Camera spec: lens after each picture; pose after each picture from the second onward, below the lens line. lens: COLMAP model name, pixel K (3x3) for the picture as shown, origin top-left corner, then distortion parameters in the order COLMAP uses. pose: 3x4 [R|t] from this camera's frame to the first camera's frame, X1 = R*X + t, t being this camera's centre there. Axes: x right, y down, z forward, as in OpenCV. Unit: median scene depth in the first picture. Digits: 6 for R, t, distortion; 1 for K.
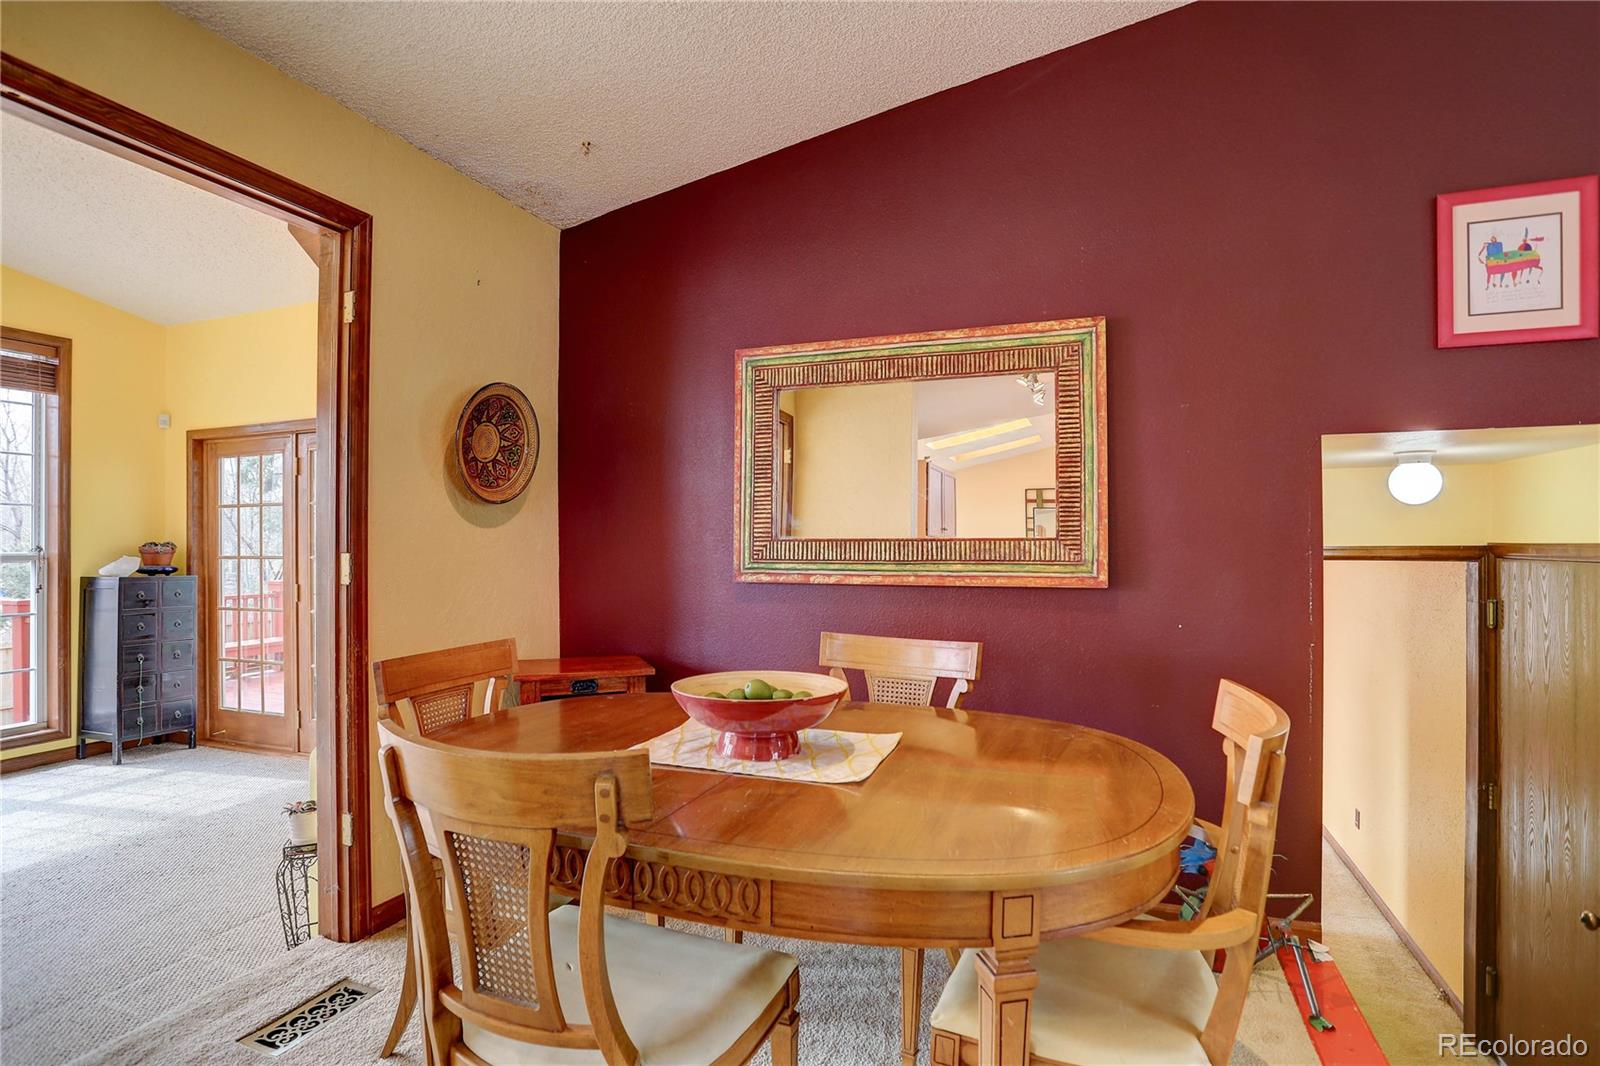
lens RADIAL K [[799.6, 0, 809.8], [0, 799.6, 537.6], [0, 0, 1]] dist [-0.045378, 0.013812]
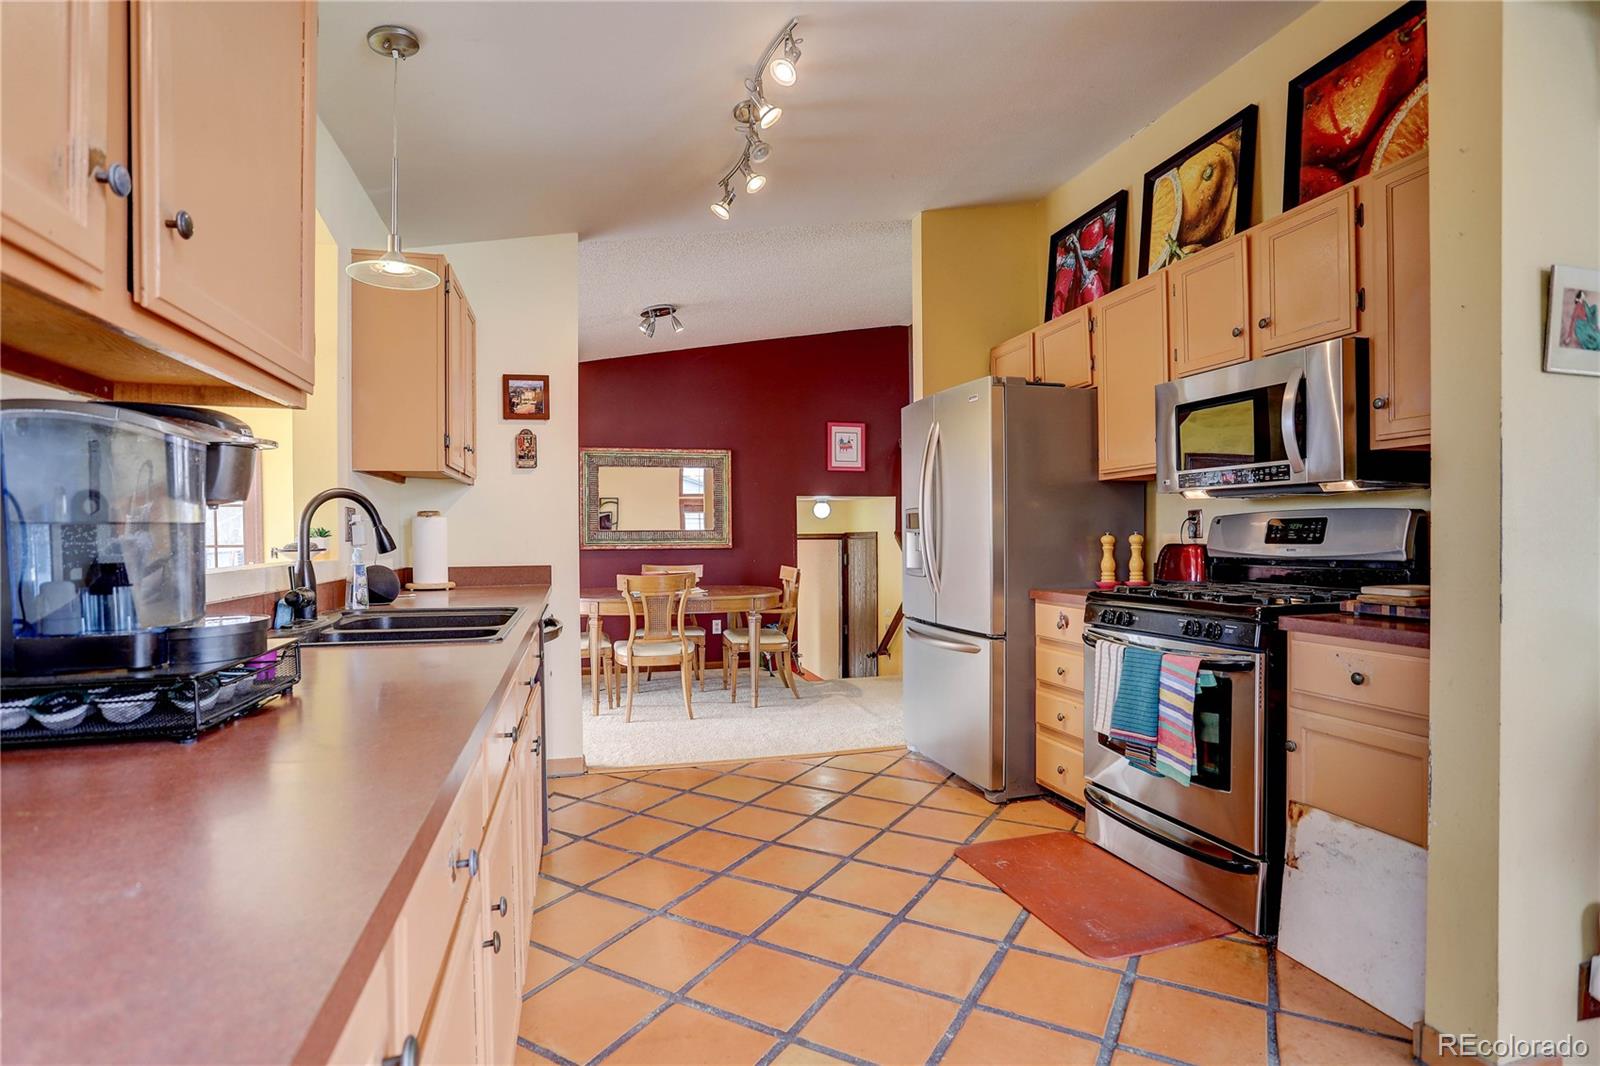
lens RADIAL K [[799.6, 0, 802.8], [0, 799.6, 548.5], [0, 0, 1]] dist [-0.045378, 0.013812]
pose [[0.807896, -0.013869, 0.589162, -1.056843], [0.003251, 0.999813, 0.019078, 0.011929], [-0.589316, -0.013498, 0.807790, -1.389074]]
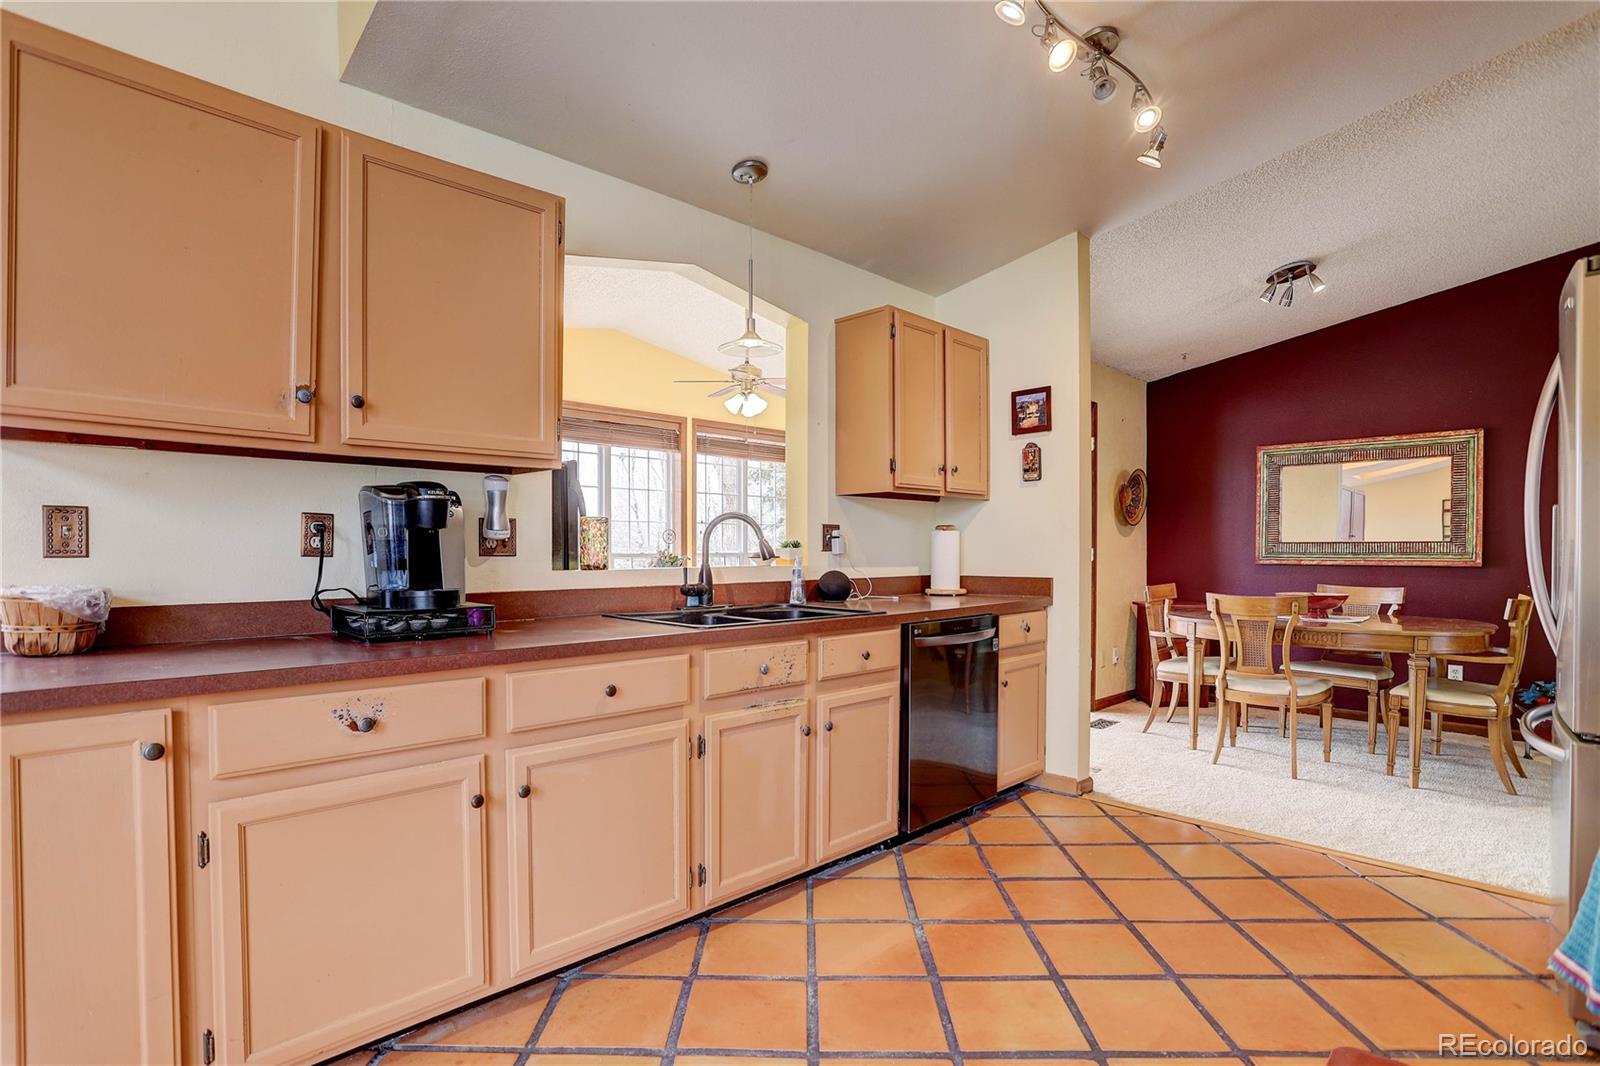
lens RADIAL K [[799.6, 0, 790.9], [0, 799.6, 564.5], [0, 0, 1]] dist [-0.045378, 0.013812]
pose [[0.905852, 0.009579, -0.423487, -0.355498], [0.000604, 0.999714, 0.023904, 0.010726], [0.423595, -0.021910, 0.905587, -1.451759]]
